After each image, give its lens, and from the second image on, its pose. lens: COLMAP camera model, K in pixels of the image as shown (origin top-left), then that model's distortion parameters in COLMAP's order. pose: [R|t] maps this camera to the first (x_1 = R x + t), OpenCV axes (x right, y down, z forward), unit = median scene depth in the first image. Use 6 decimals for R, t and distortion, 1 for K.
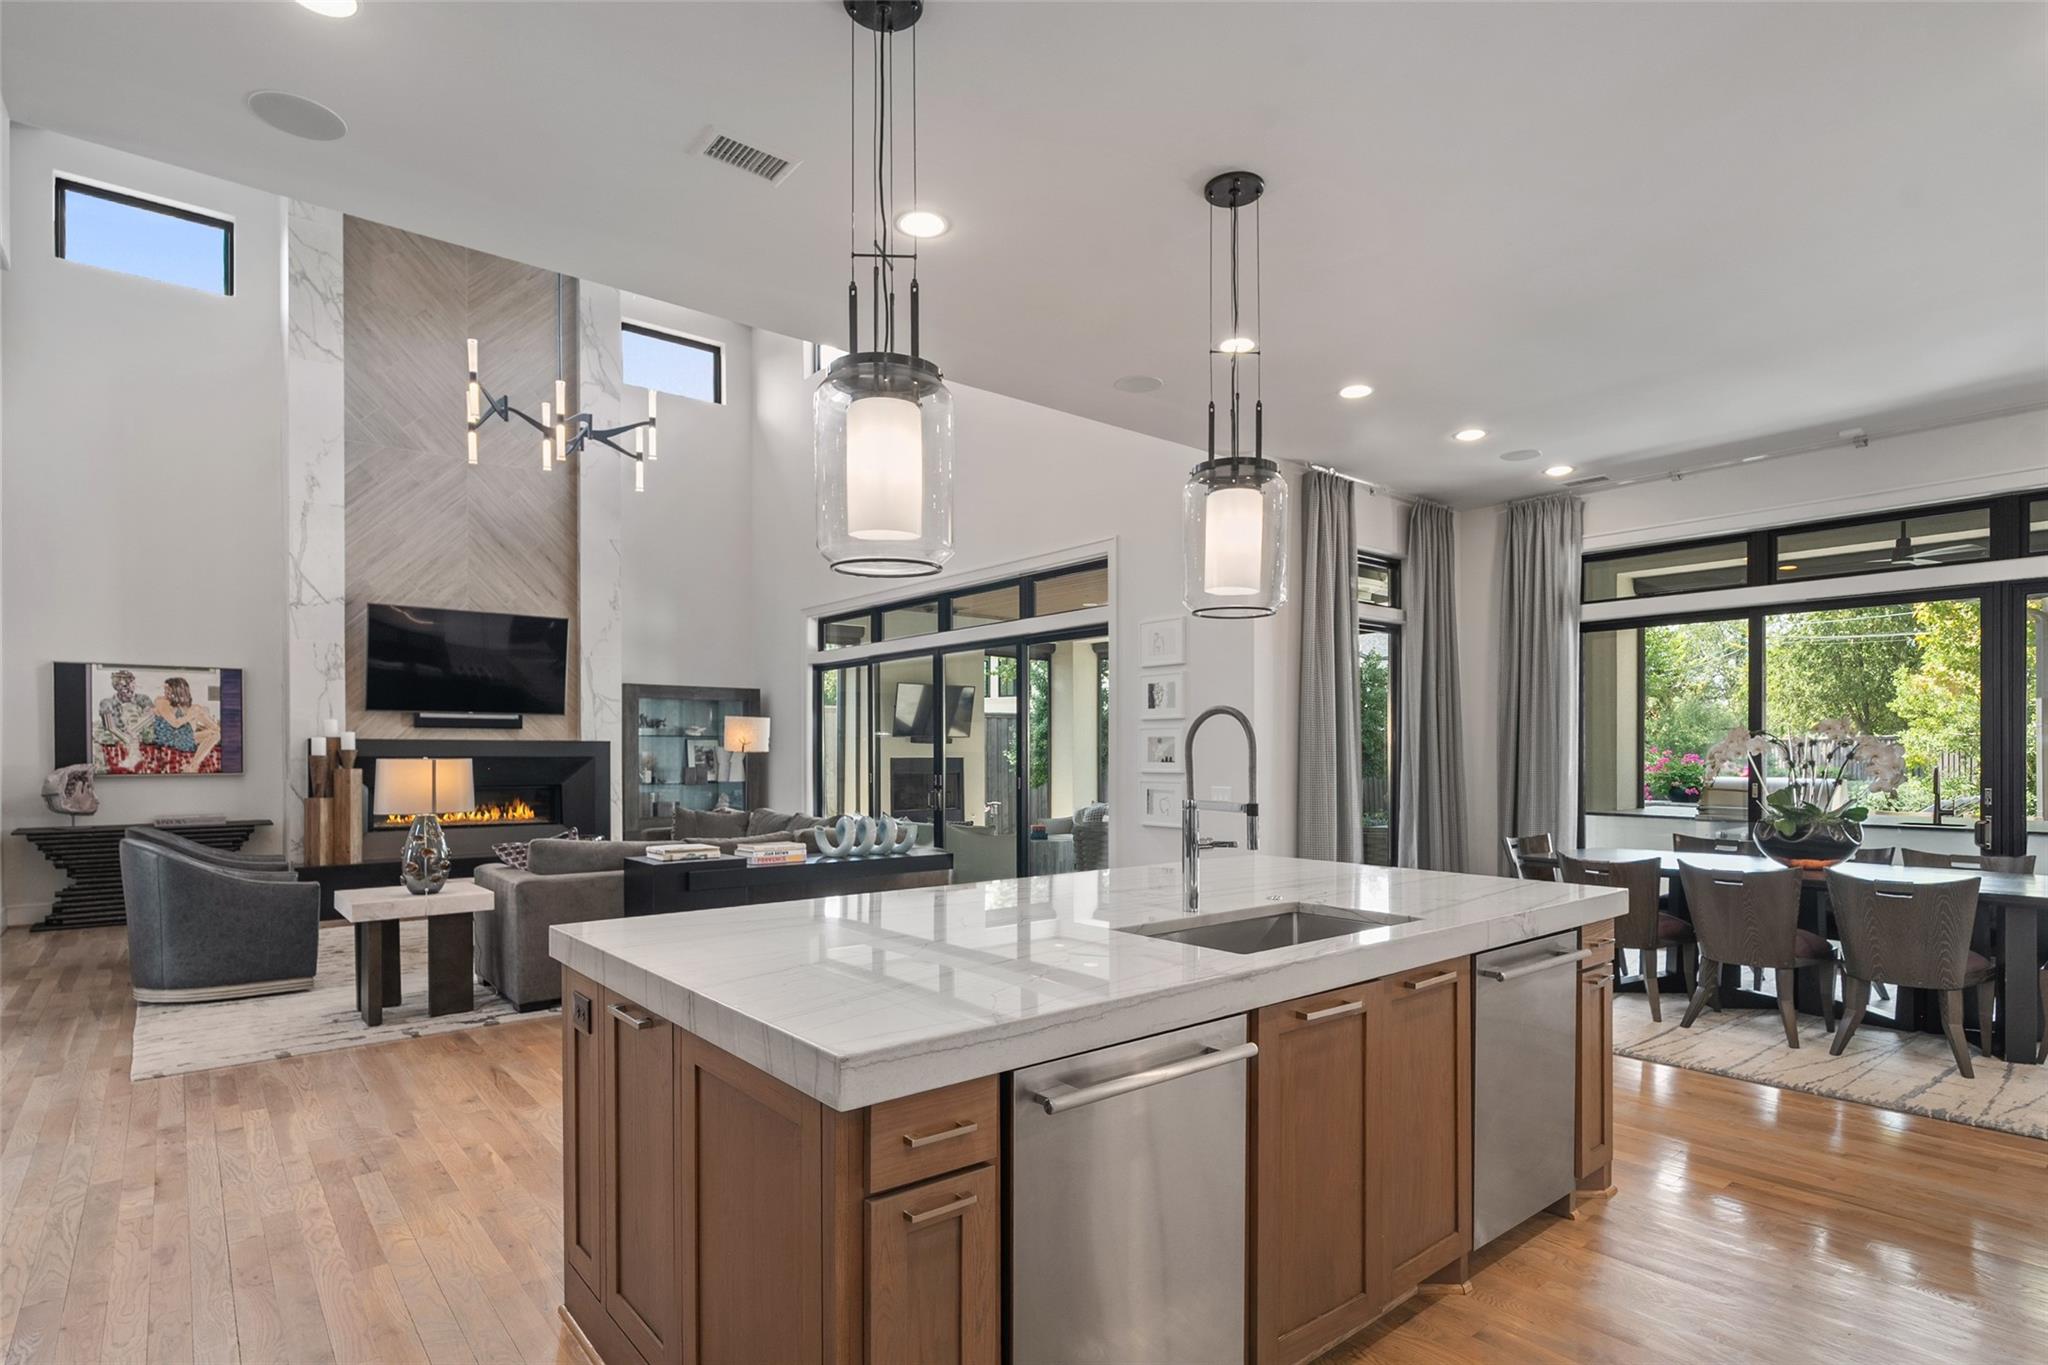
lens RADIAL K [[1046.0, 0, 1034.0], [0, 1046.0, 760.8], [0, 0, 1]] dist [-0.002017, -0.000065]
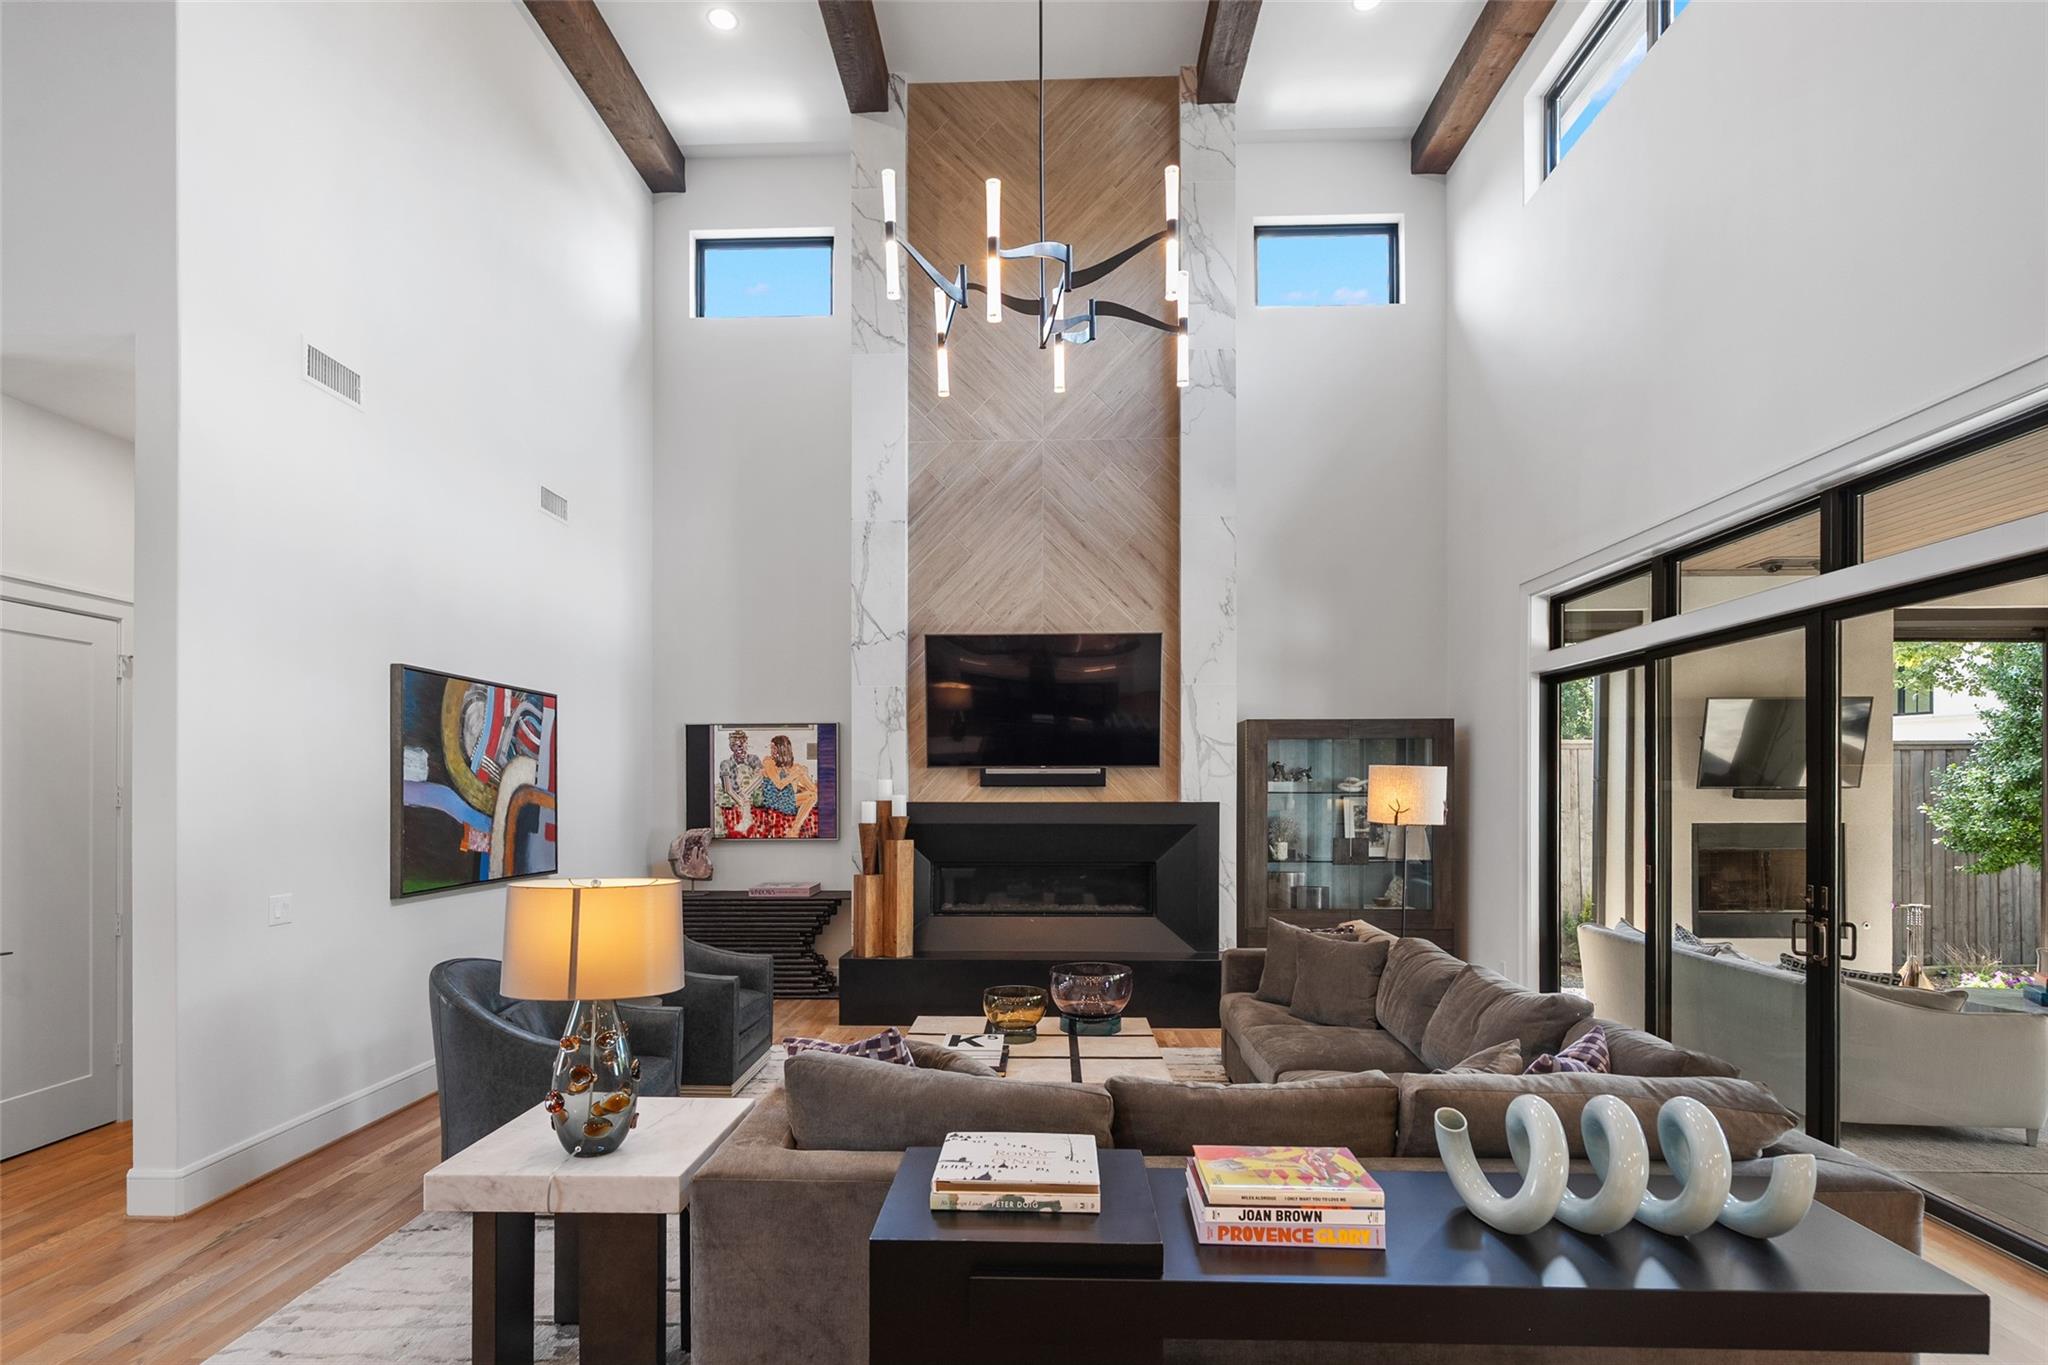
lens RADIAL K [[999.1, 0, 1015.5], [0, 999.1, 798.2], [0, 0, 1]] dist [0.002417, 0.001085]
pose [[0.746422, 0.004428, -0.665459, -0.065995], [-0.003336, 0.999990, 0.002911, -0.025874], [0.665465, 0.000047, 0.746429, 0.454706]]
